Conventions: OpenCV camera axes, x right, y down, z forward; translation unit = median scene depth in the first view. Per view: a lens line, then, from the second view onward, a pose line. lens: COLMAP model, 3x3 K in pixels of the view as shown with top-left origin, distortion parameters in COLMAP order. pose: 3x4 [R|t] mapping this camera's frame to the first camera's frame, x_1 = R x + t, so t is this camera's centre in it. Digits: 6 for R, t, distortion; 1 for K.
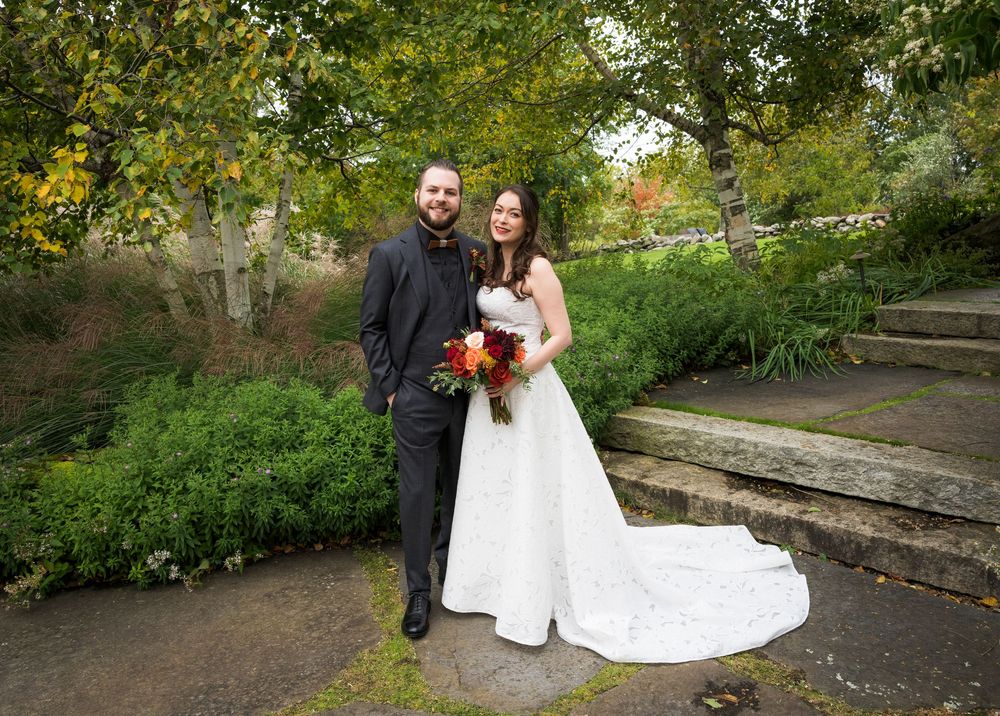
lens RADIAL K [[779.2, 0, 463.4], [0, 779.2, 376.7], [0, 0, 1]] dist [0.005722, -0.002649]
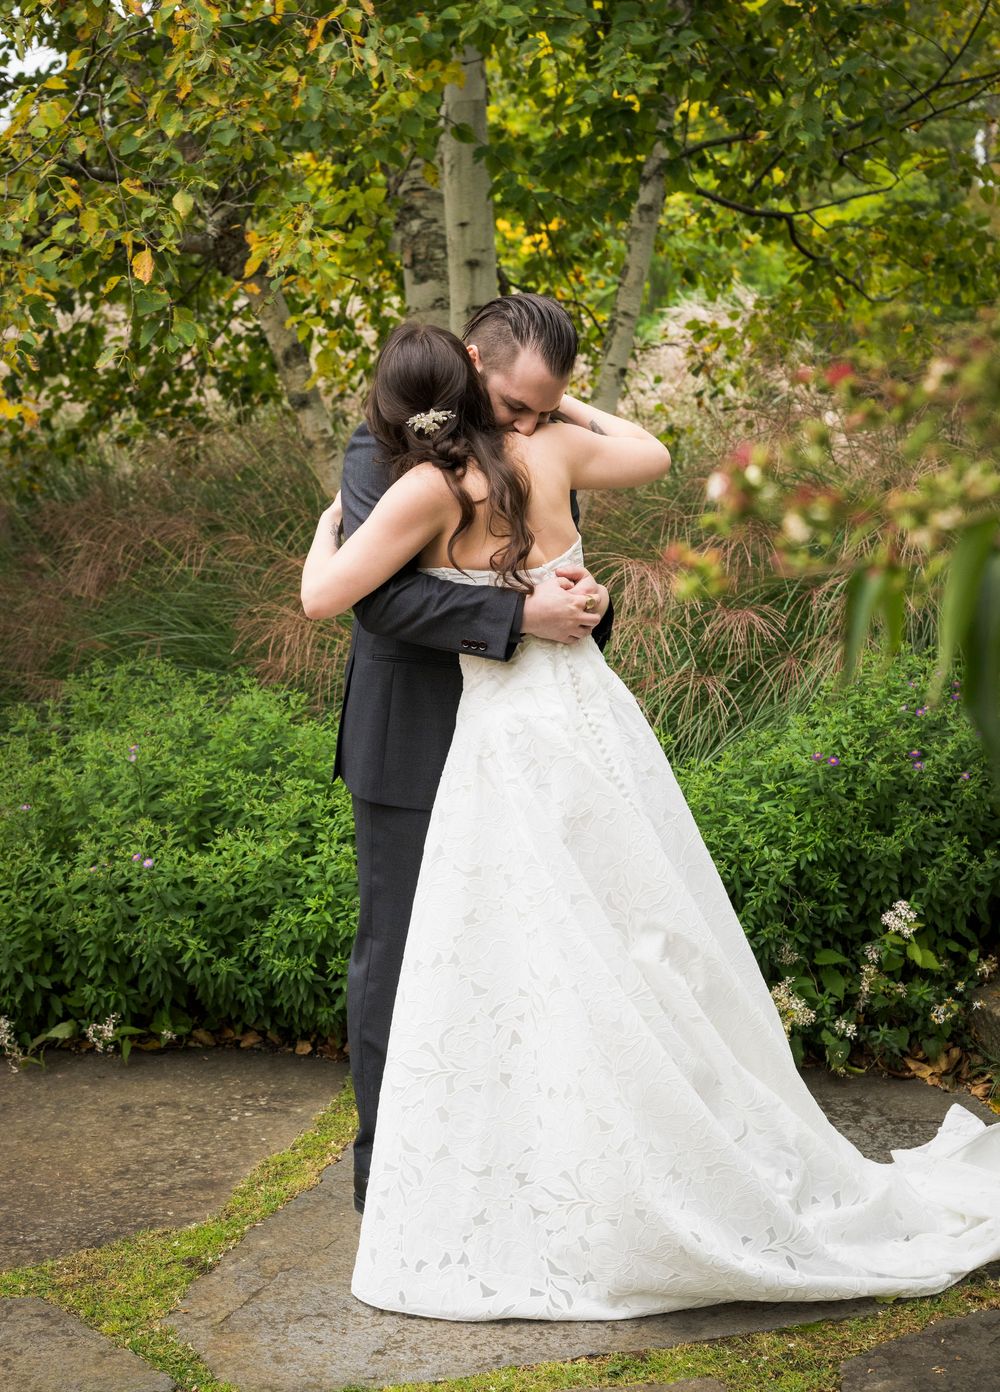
lens RADIAL K [[1983.8, 0, 501.1], [0, 1983.8, 776.0], [0, 0, 1]] dist [0.022771, -0.027587]
pose [[0.873302, 0.121237, -0.471852, 0.507718], [-0.114755, 0.992479, 0.042618, -0.013752], [0.473470, 0.016929, 0.880647, -0.017779]]
